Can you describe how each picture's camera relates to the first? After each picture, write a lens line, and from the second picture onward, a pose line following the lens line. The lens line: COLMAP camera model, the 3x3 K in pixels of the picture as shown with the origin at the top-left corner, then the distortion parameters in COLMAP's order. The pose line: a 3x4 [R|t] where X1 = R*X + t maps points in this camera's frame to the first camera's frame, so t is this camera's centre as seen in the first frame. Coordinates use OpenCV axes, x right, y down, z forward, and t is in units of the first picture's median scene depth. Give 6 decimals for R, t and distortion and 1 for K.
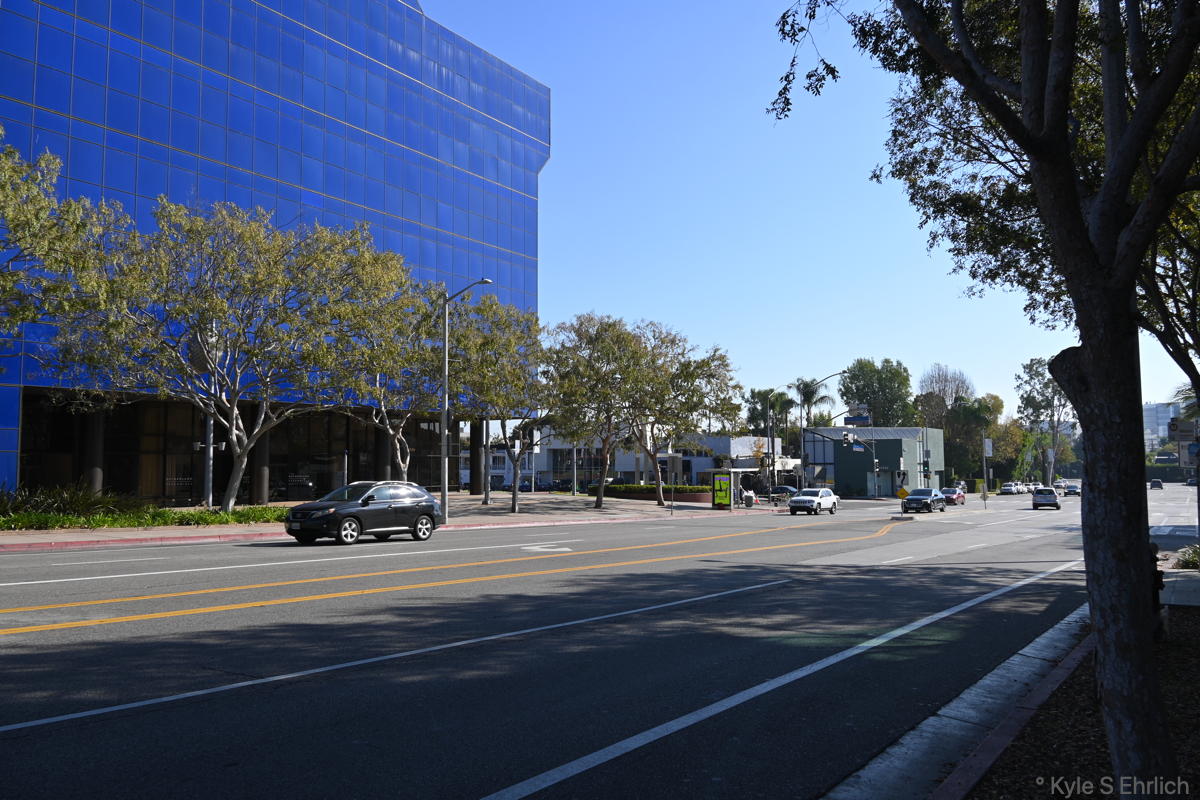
lens RADIAL K [[903.1, 0, 600.9], [0, 903.1, 399.2], [0, 0, 1]] dist [0.009688, -0.013669]
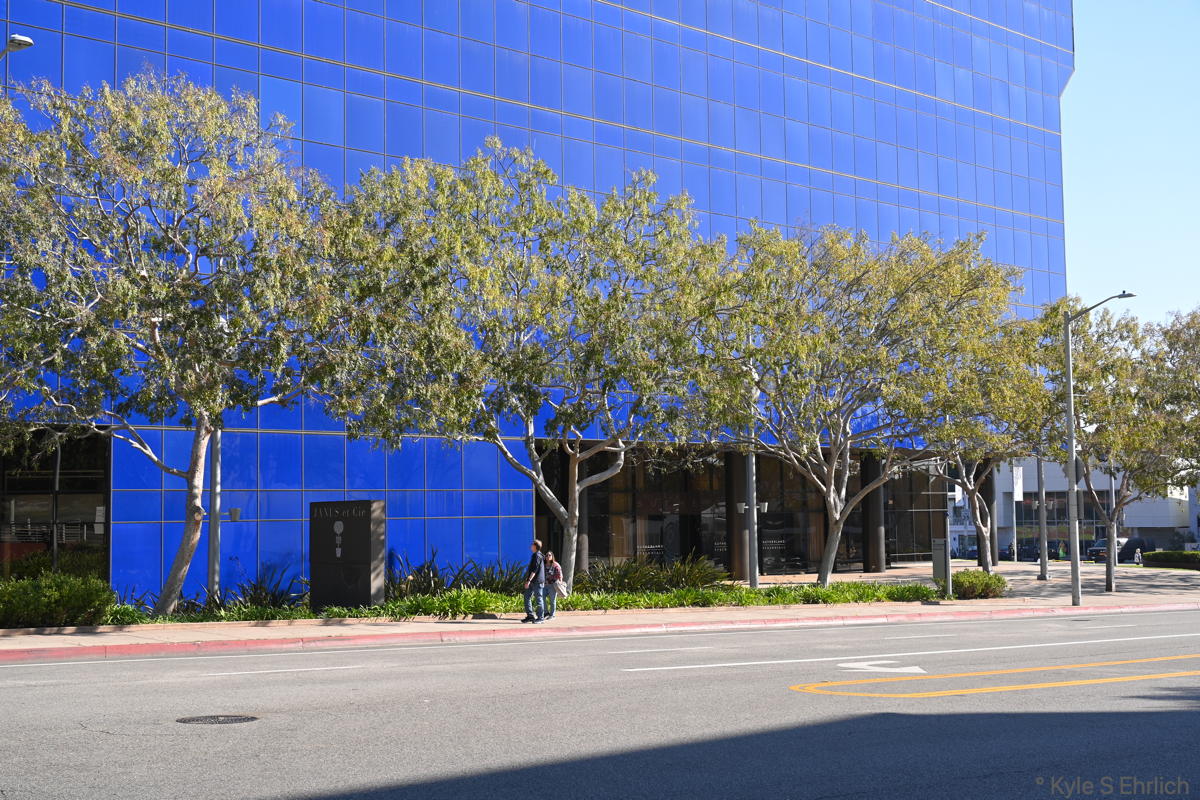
lens RADIAL K [[1495.8, 0, 603.3], [0, 1495.8, 400.1], [0, 0, 1]] dist [0.020106, -0.026829]
pose [[0.965975, -0.029160, -0.256988, -0.217814], [0.028409, 0.999574, -0.006635, -0.040540], [0.257072, -0.000891, 0.966392, -0.341468]]
